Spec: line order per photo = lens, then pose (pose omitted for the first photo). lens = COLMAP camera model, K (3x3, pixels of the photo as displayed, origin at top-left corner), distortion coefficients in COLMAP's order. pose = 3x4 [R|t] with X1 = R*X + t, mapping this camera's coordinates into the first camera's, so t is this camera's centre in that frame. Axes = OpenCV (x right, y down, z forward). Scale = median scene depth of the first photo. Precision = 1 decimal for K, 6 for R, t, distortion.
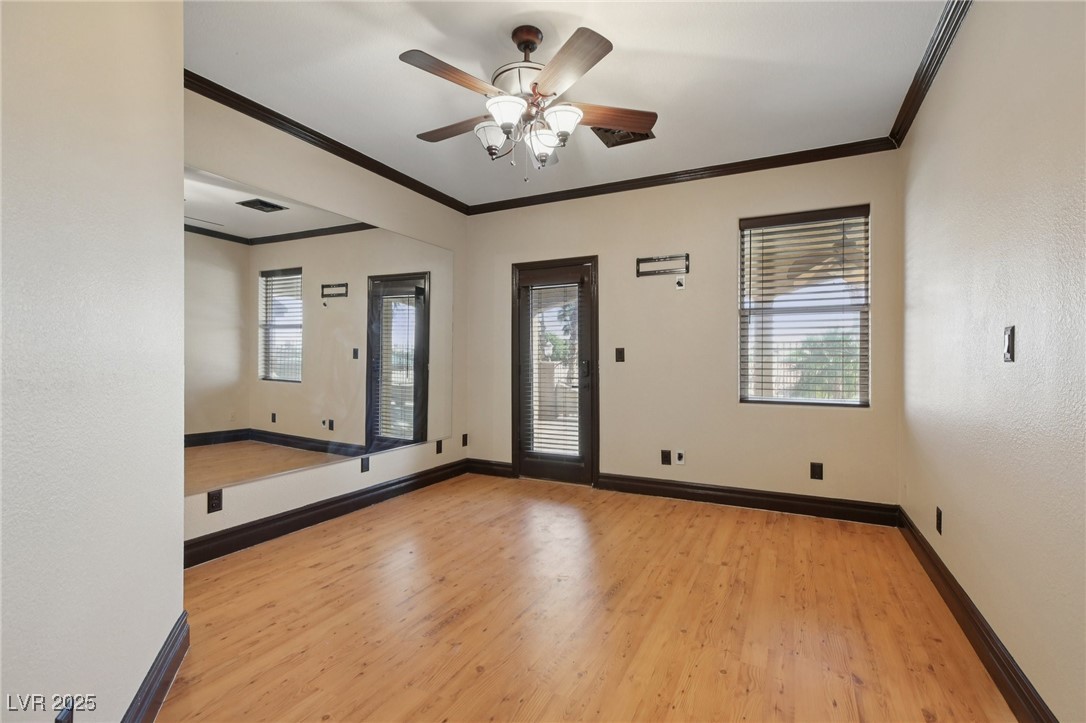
lens RADIAL K [[505.8, 0, 527.1], [0, 505.8, 355.7], [0, 0, 1]] dist [-0.005182, 0.000132]
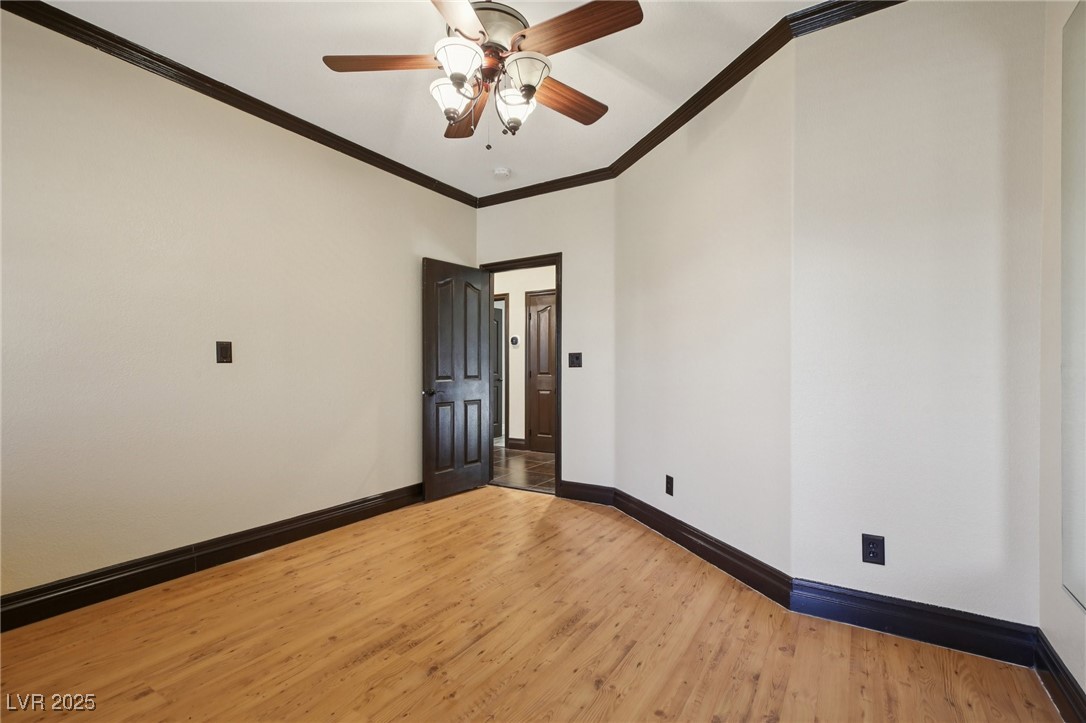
lens RADIAL K [[505.8, 0, 530.8], [0, 505.8, 366.1], [0, 0, 1]] dist [-0.005182, 0.000132]
pose [[-0.996429, -0.003469, 0.084363, -0.147080], [-0.003859, 0.999983, -0.004452, 0.020156], [-0.084346, -0.004761, -0.996425, 1.858759]]
